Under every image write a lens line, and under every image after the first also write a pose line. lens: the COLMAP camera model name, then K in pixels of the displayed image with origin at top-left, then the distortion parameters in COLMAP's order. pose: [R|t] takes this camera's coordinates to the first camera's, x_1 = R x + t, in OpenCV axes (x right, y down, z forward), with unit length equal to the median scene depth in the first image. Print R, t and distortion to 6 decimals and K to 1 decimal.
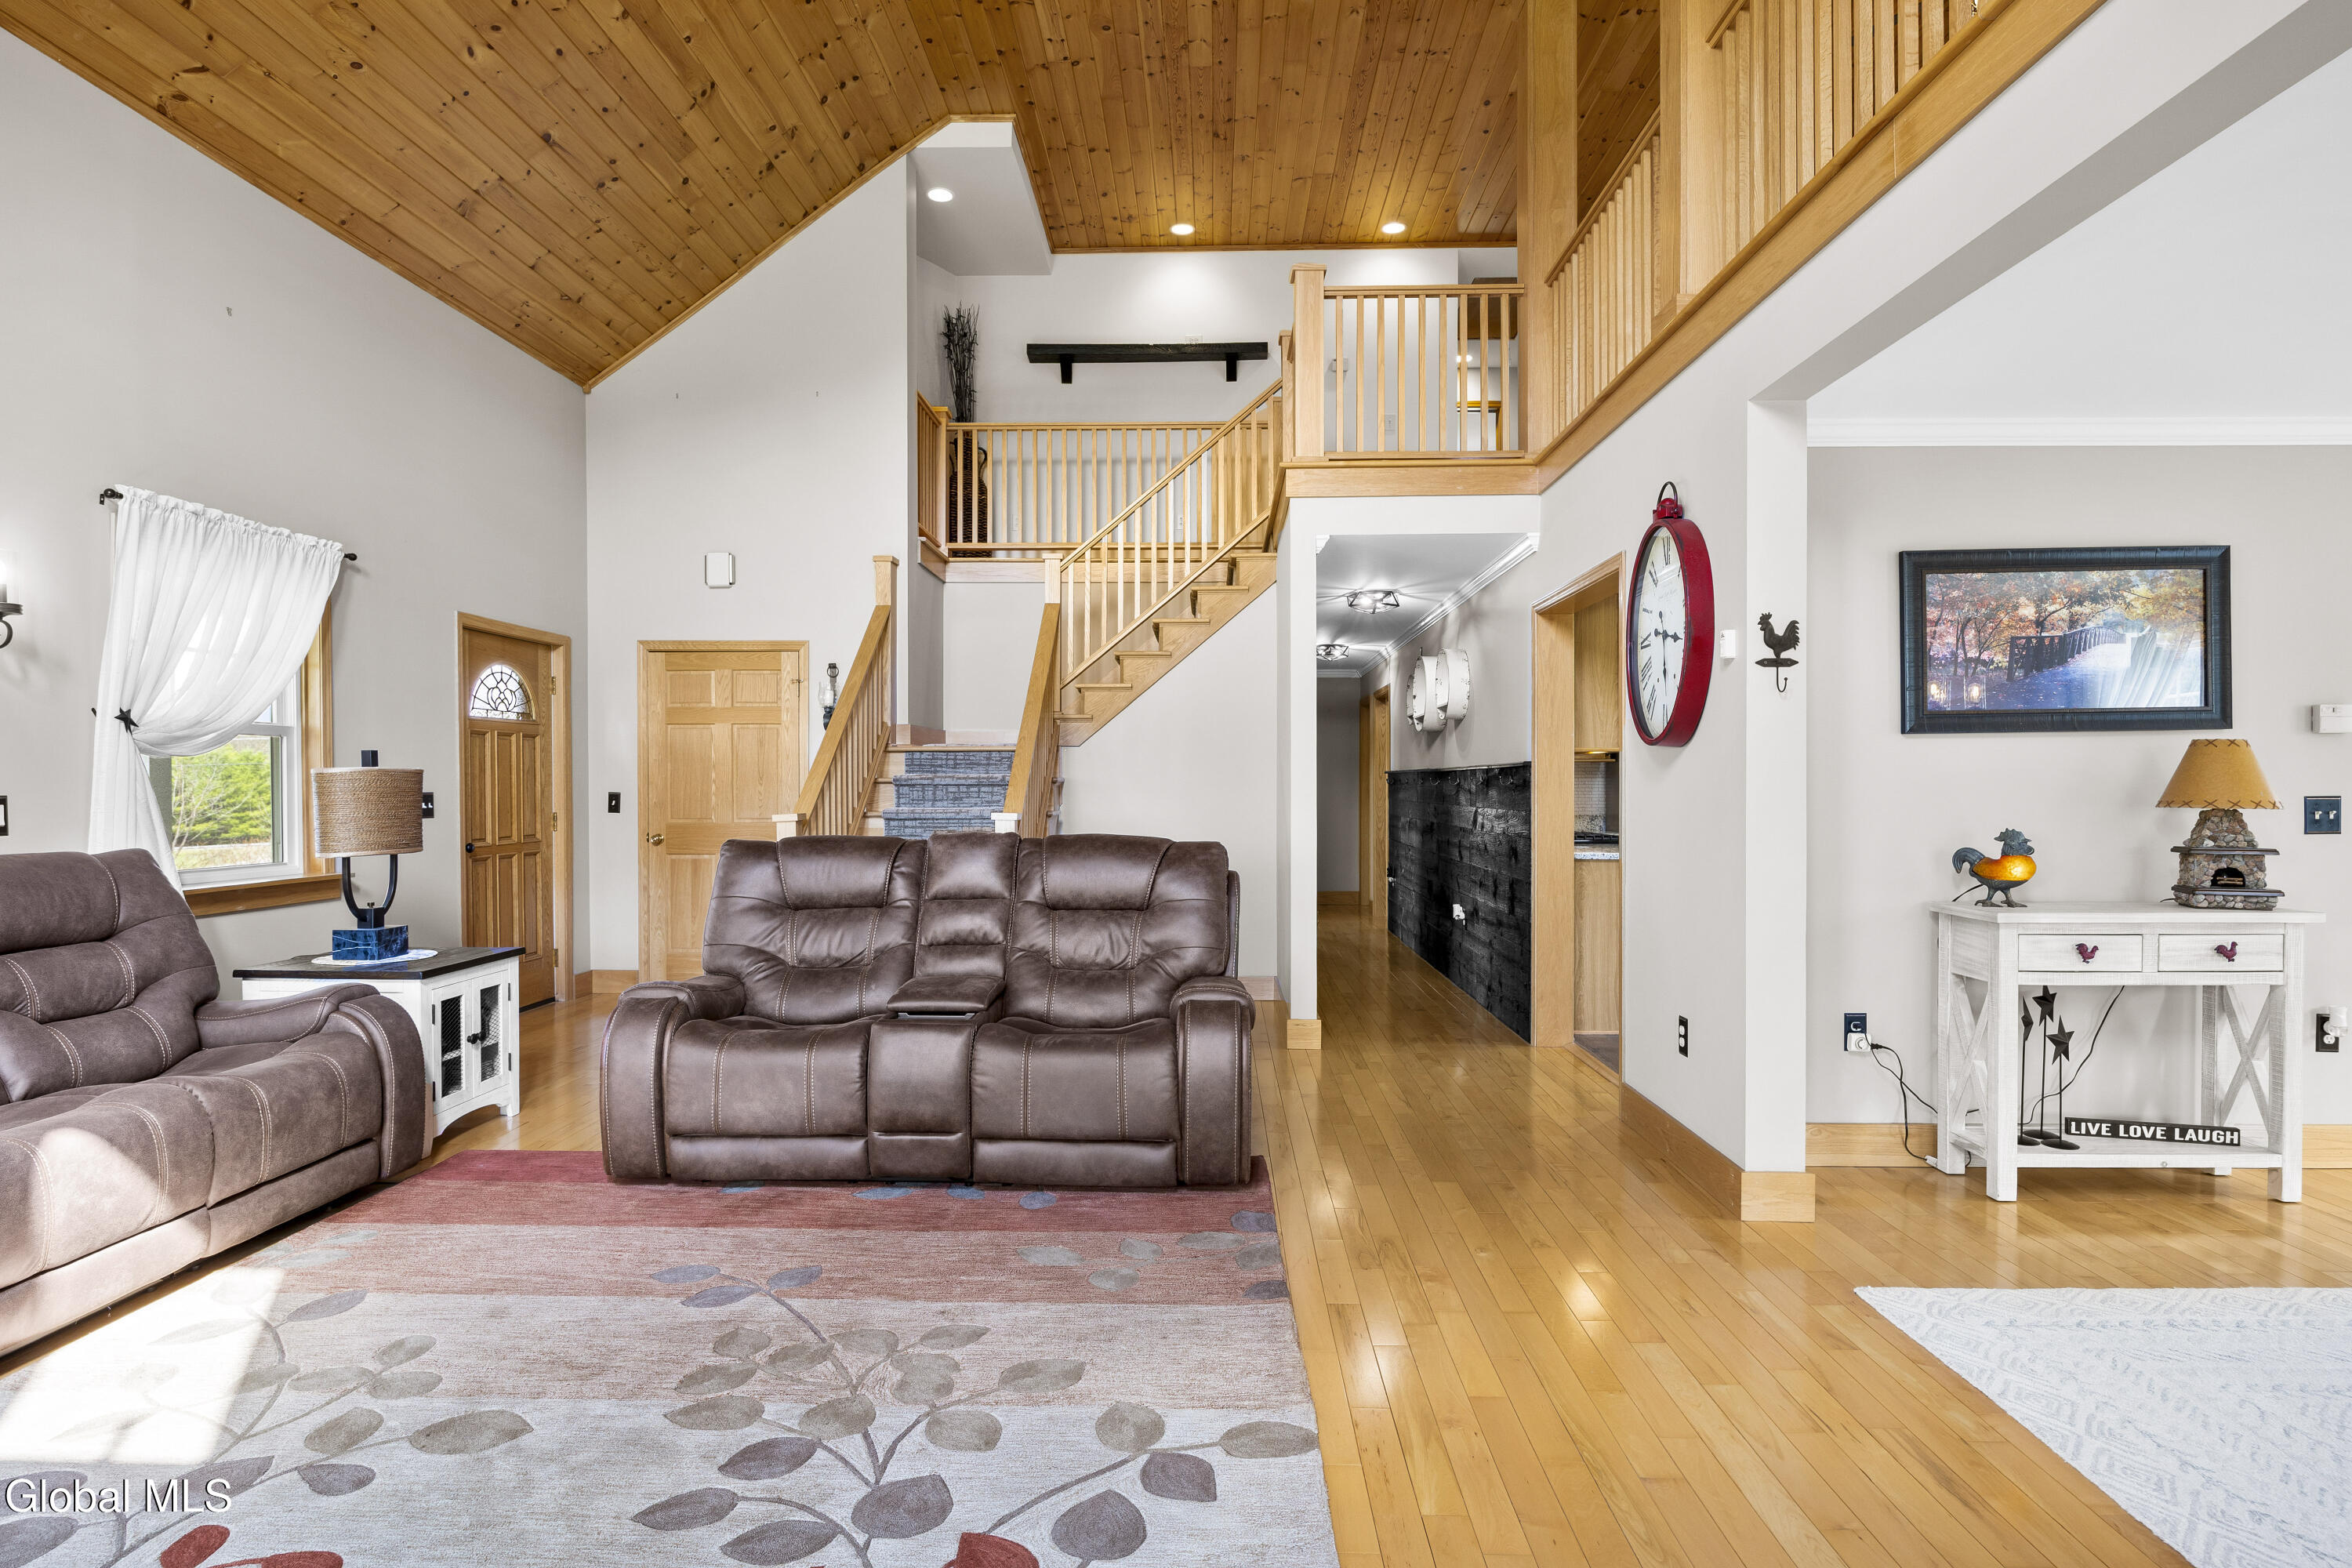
lens RADIAL K [[1218.6, 0, 1178.6], [0, 1218.6, 784.5], [0, 0, 1]] dist [-0.015678, 0.004626]
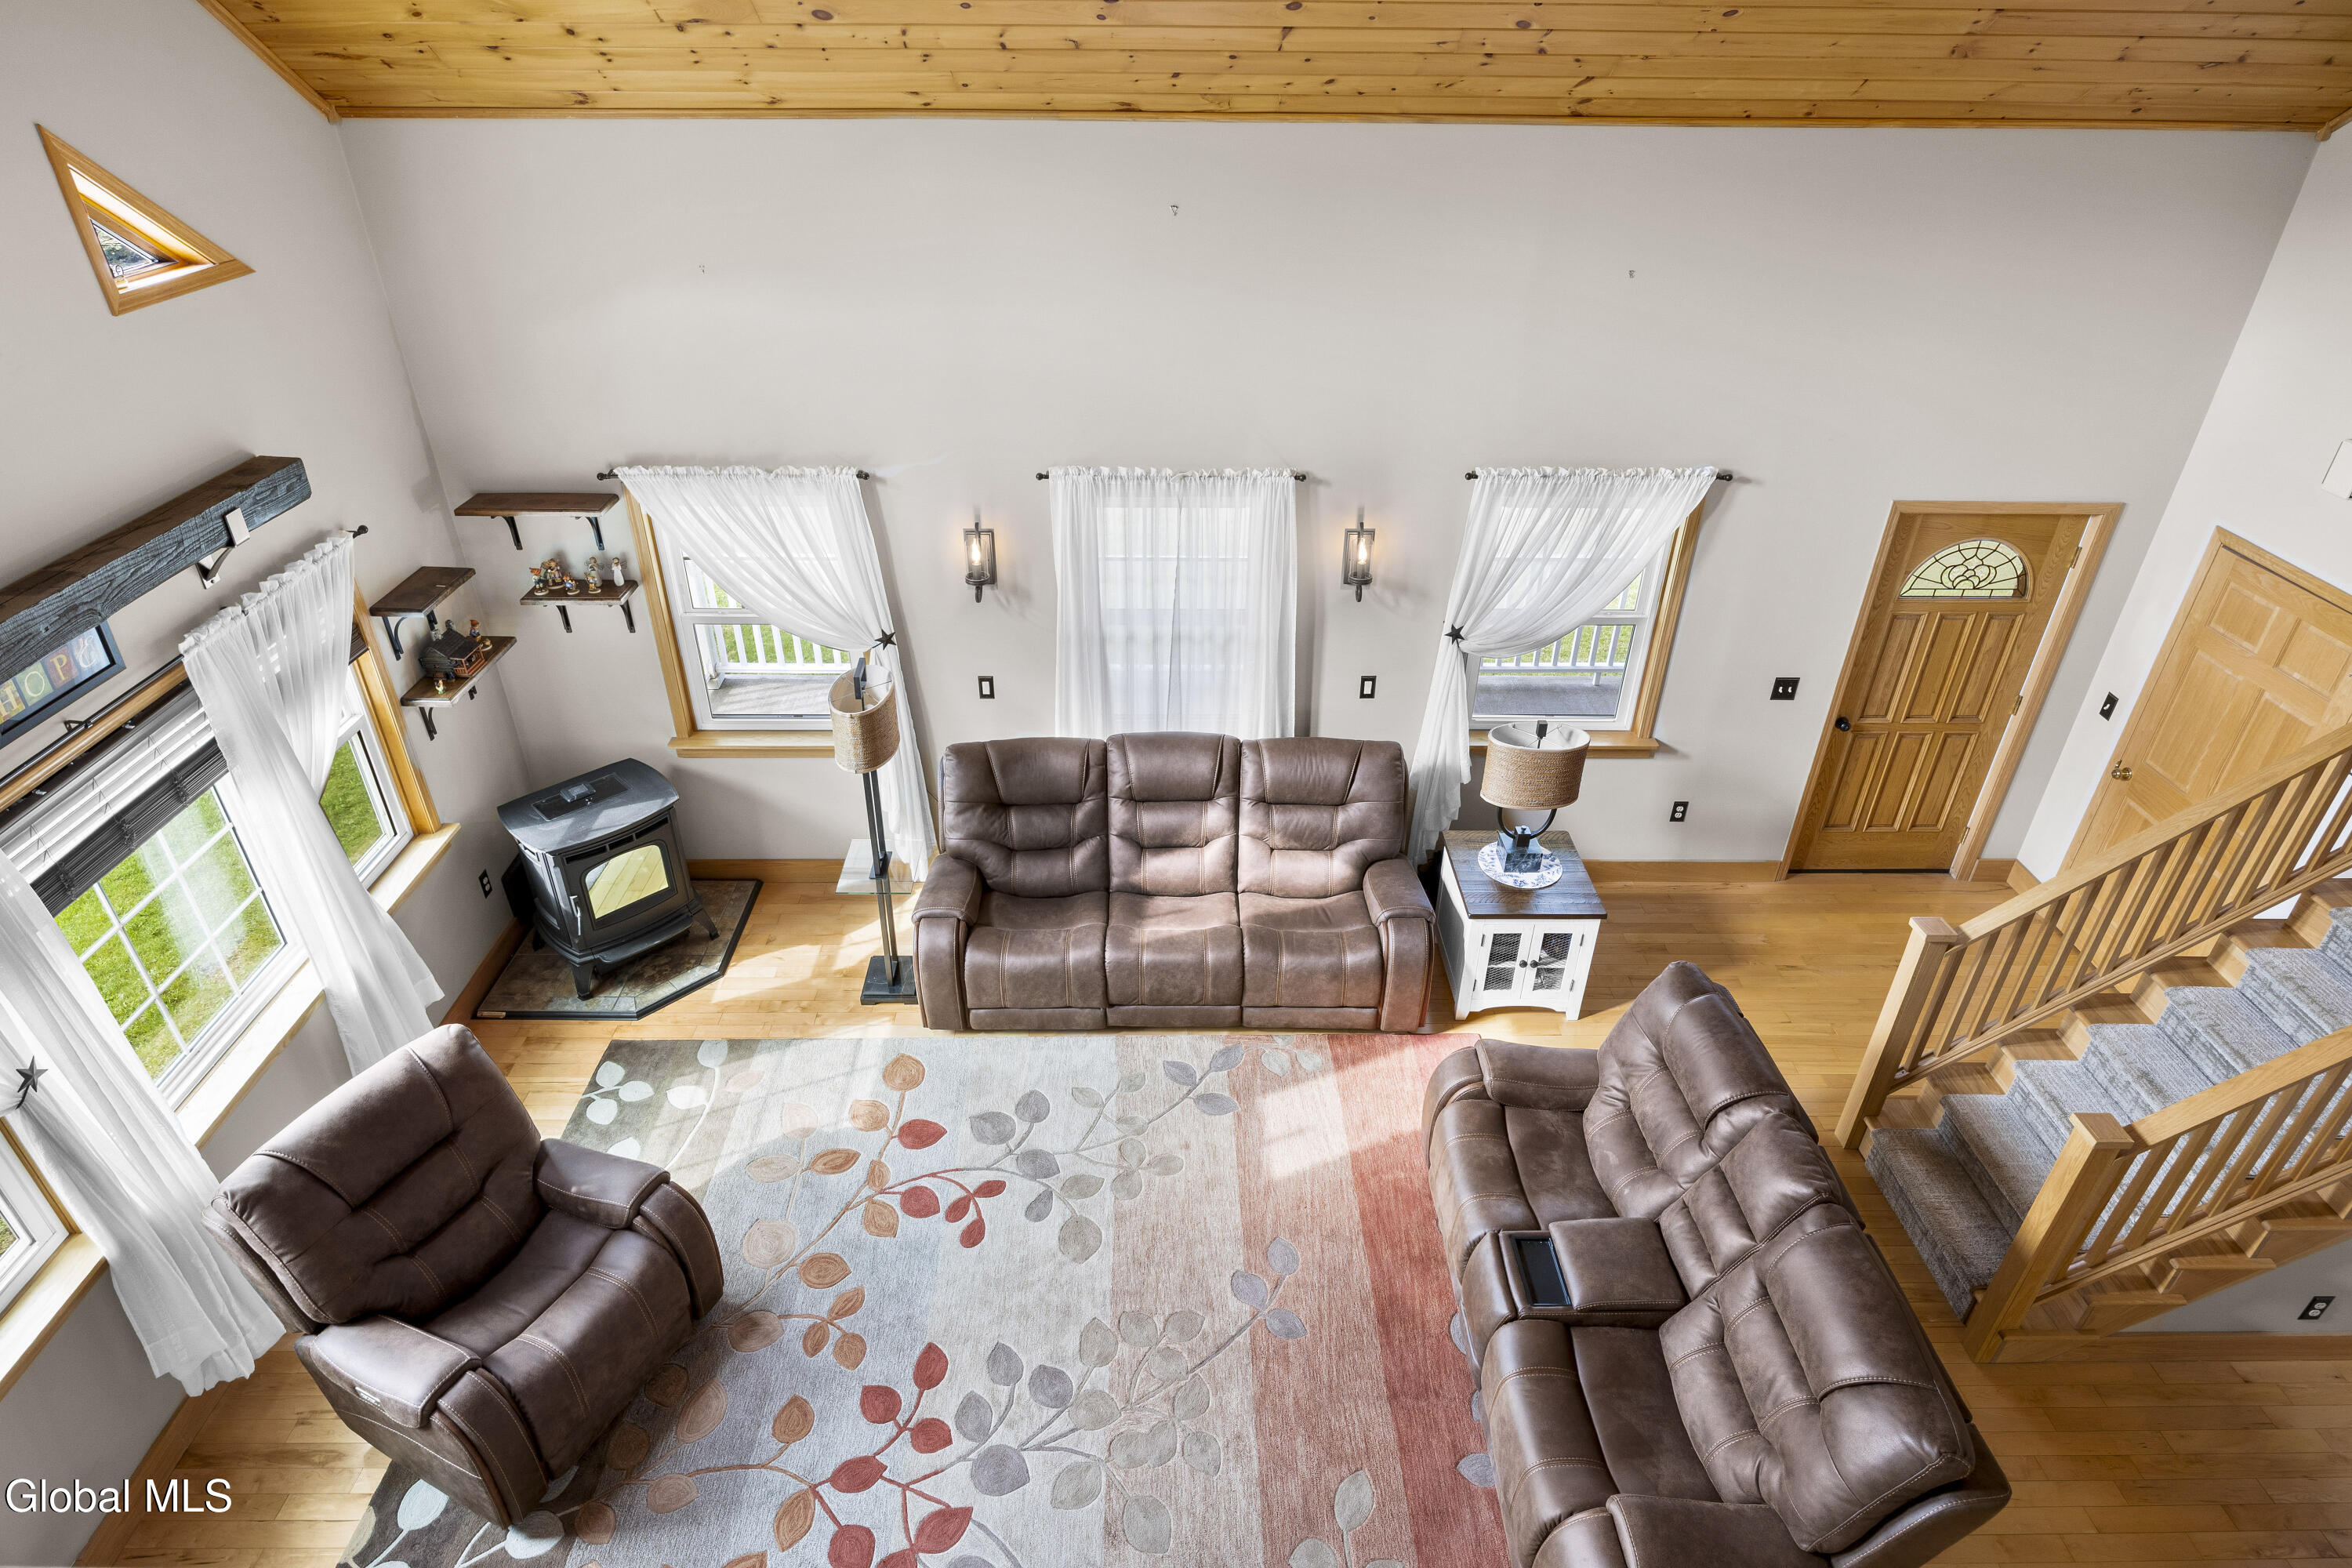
lens RADIAL K [[1268.0, 0, 1173.0], [0, 1268.0, 776.8], [0, 0, 1]] dist [-0.006796, 0.001930]
pose [[0.037770, 0.524512, -0.850565, 0.467042], [-0.007620, 0.851299, 0.524626, -0.708051], [0.999257, -0.013334, 0.036151, 0.642779]]
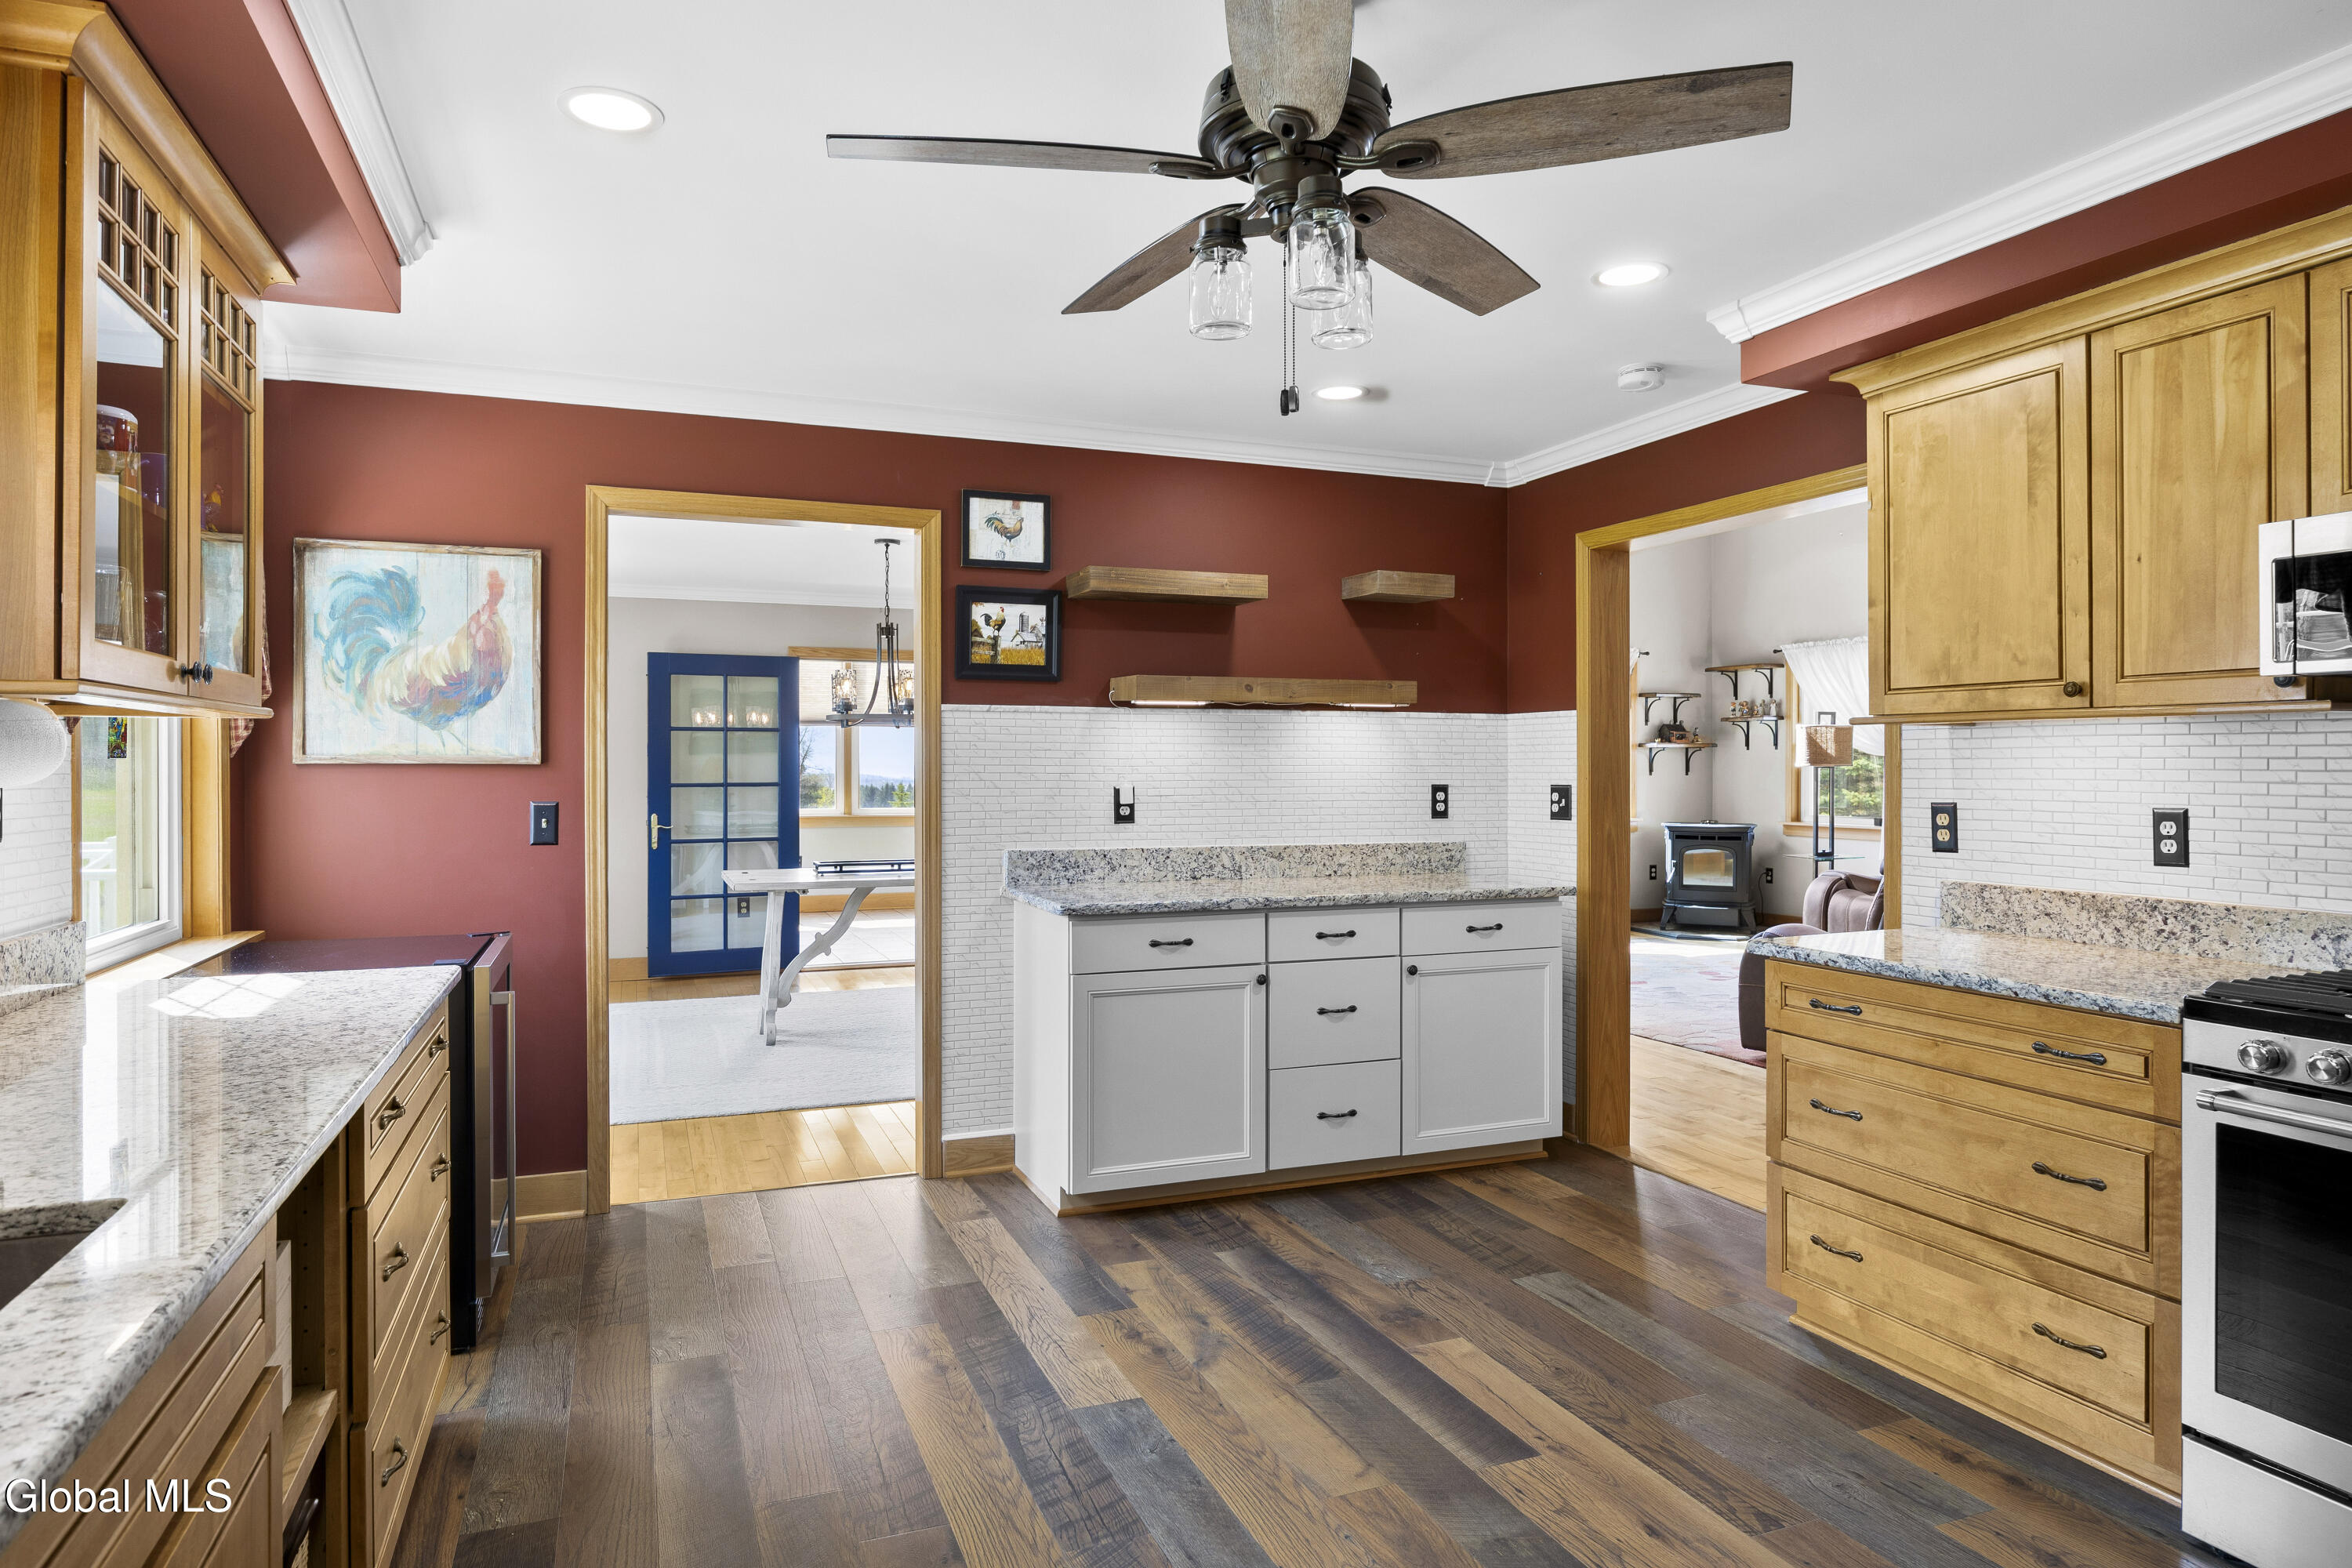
lens RADIAL K [[1362.8, 0, 1228.6], [0, 1362.8, 761.8], [0, 0, 1]] dist [-0.007947, -0.001163]
pose [[-0.903820, 0.000314, -0.427912, 1.262352], [0.001440, 0.999996, -0.002307, -0.017752], [0.427910, -0.002702, -0.903817, 2.085405]]
